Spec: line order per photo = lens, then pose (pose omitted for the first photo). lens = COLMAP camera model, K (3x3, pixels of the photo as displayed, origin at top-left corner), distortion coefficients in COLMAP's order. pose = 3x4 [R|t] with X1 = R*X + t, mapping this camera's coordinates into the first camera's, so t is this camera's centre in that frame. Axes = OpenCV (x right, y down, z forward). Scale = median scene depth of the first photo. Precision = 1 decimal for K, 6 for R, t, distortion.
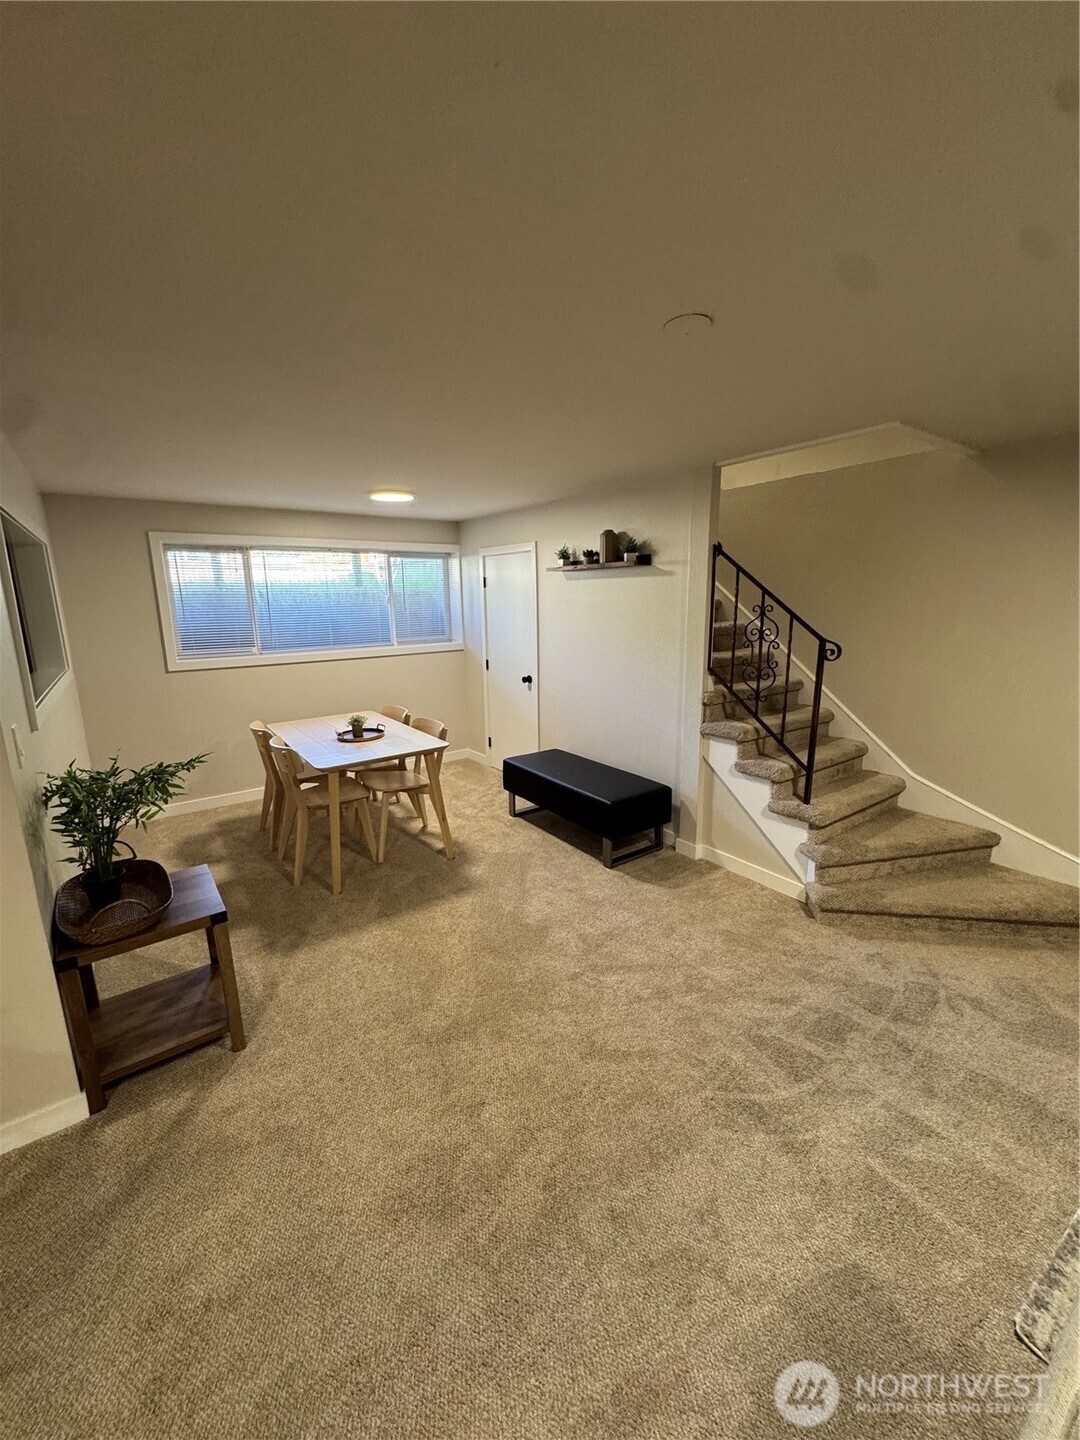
lens RADIAL K [[577.7, 0, 539.0], [0, 577.7, 716.3], [0, 0, 1]] dist [-0.000913, -0.000078]
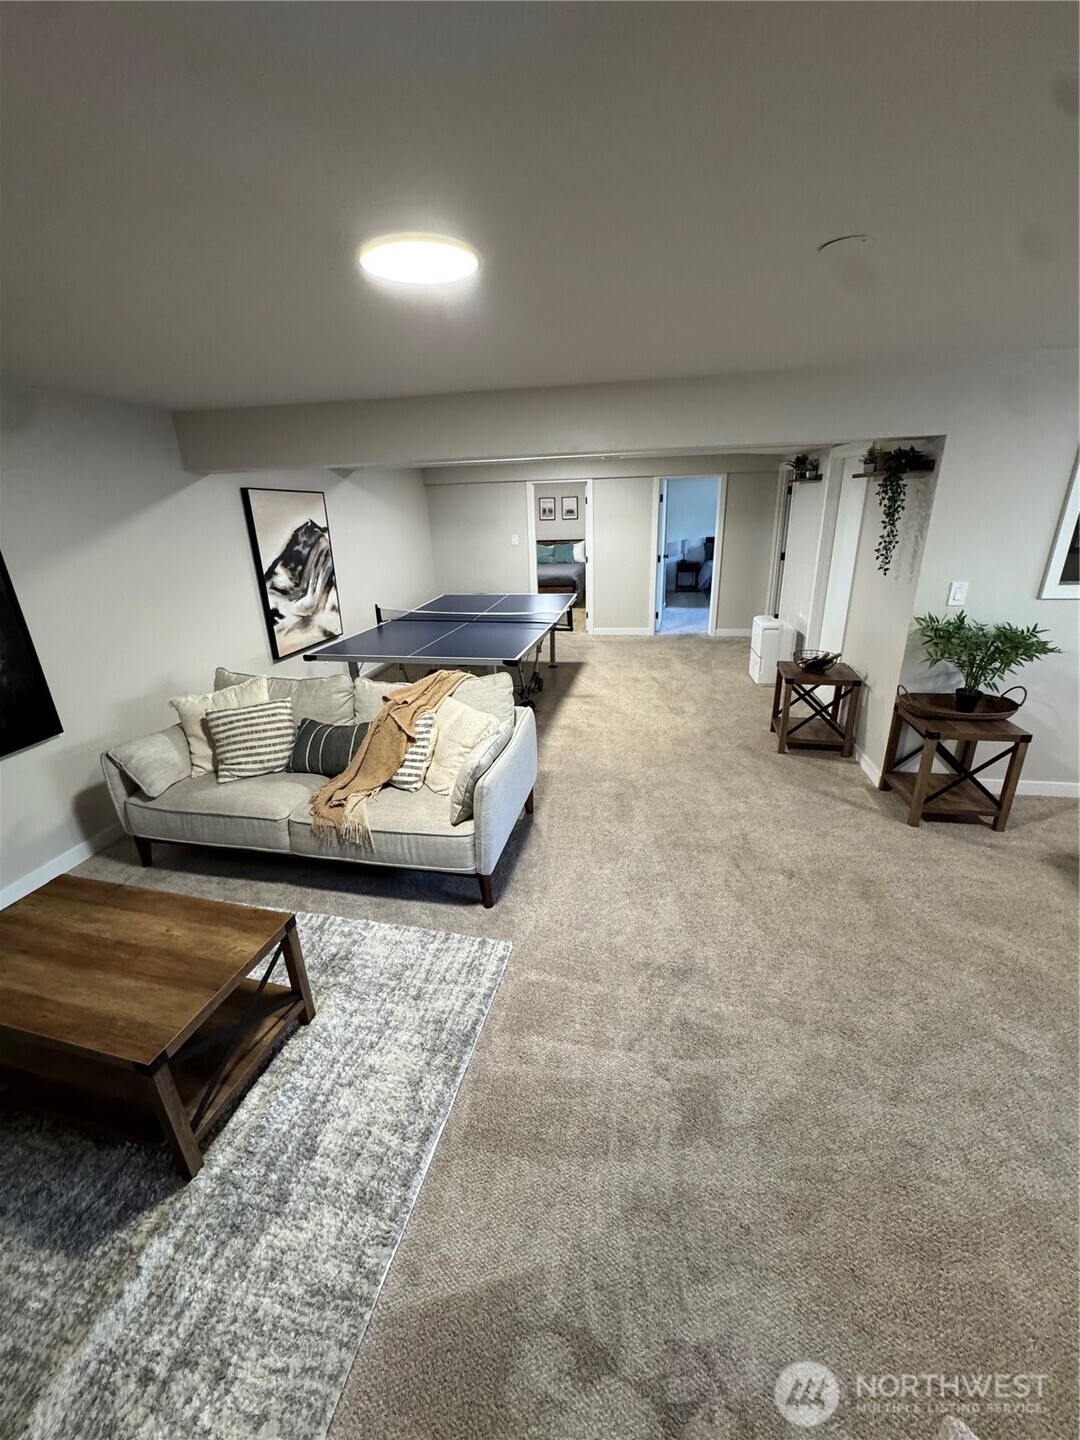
lens RADIAL K [[577.7, 0, 539.1], [0, 577.7, 717.5], [0, 0, 1]] dist [-0.000913, -0.000078]
pose [[-0.732193, 0.281075, -0.620395, 0.807395], [-0.096900, 0.858622, 0.503368, -0.248049], [0.674169, 0.428679, -0.601441, 0.870676]]
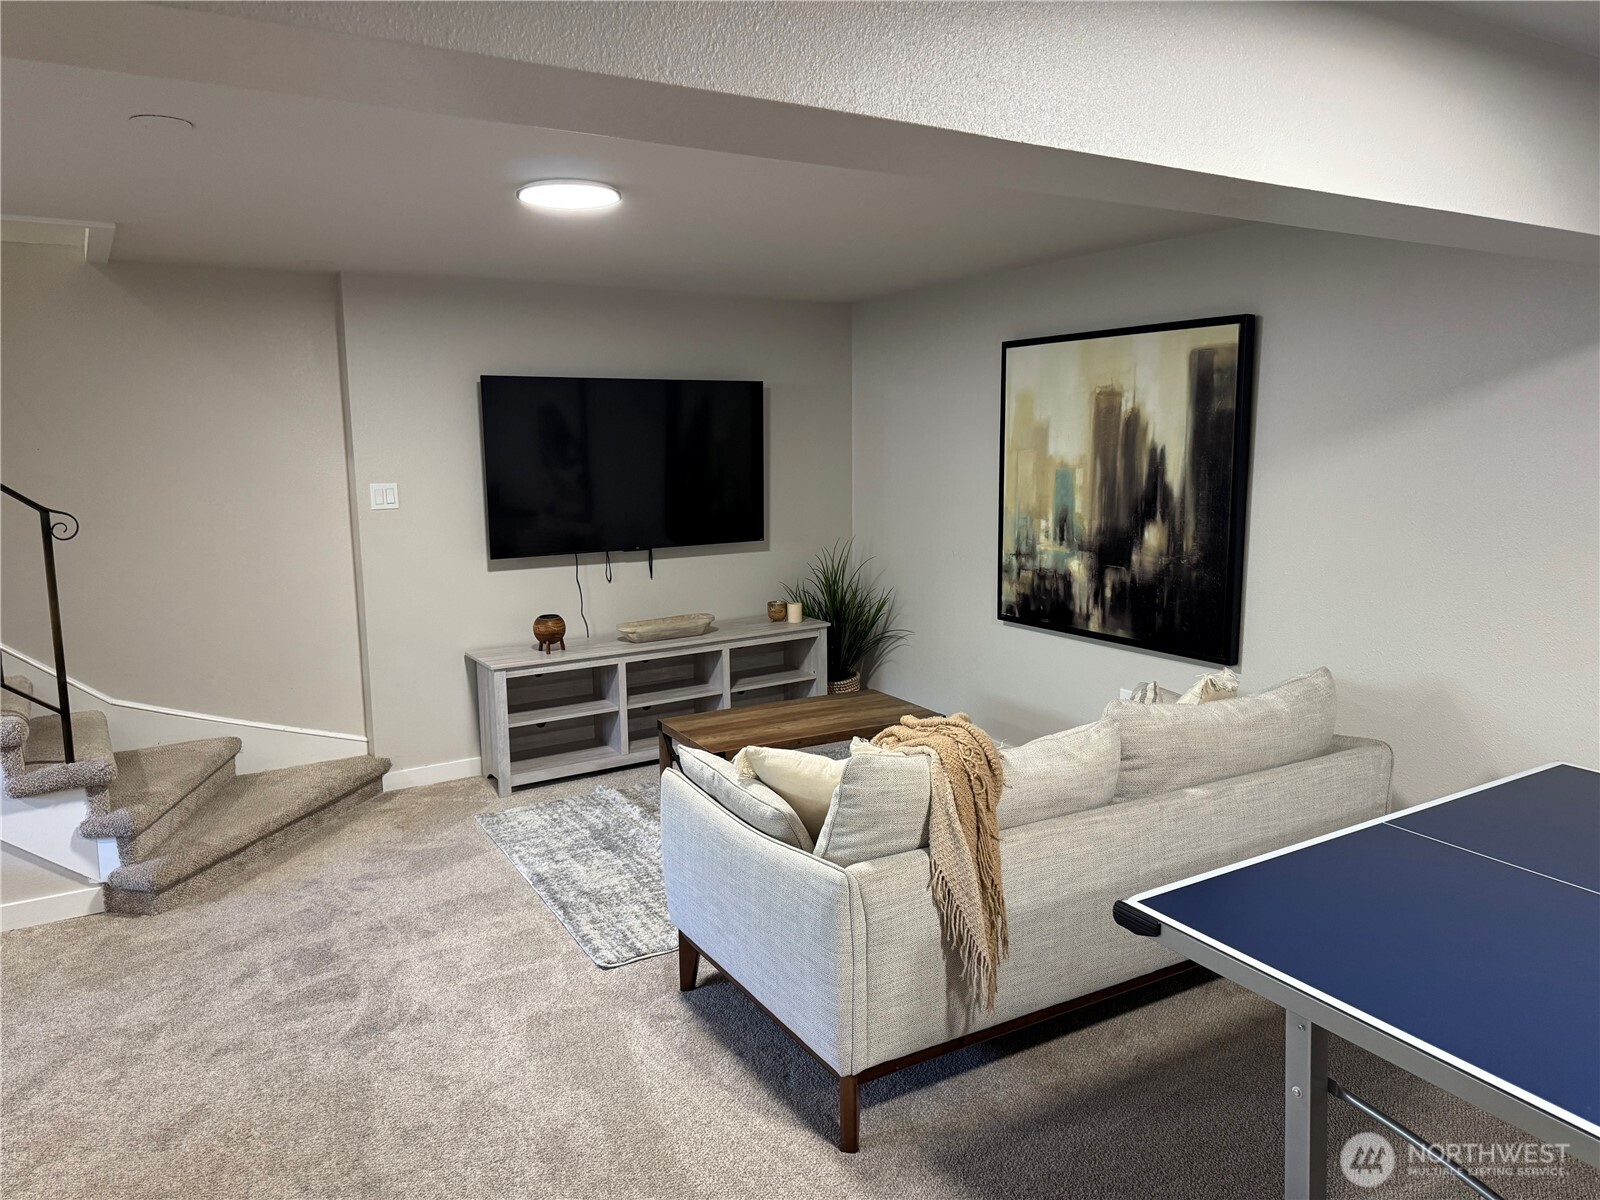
lens RADIAL K [[1124.1, 0, 799.3], [0, 1124.1, 597.4], [0, 0, 1]] dist [0.006367, 0.004485]
pose [[0.071685, -0.130546, 0.988847, -0.774795], [0.212676, 0.970599, 0.112720, 0.003583], [-0.974490, 0.202223, 0.097342, 0.048608]]
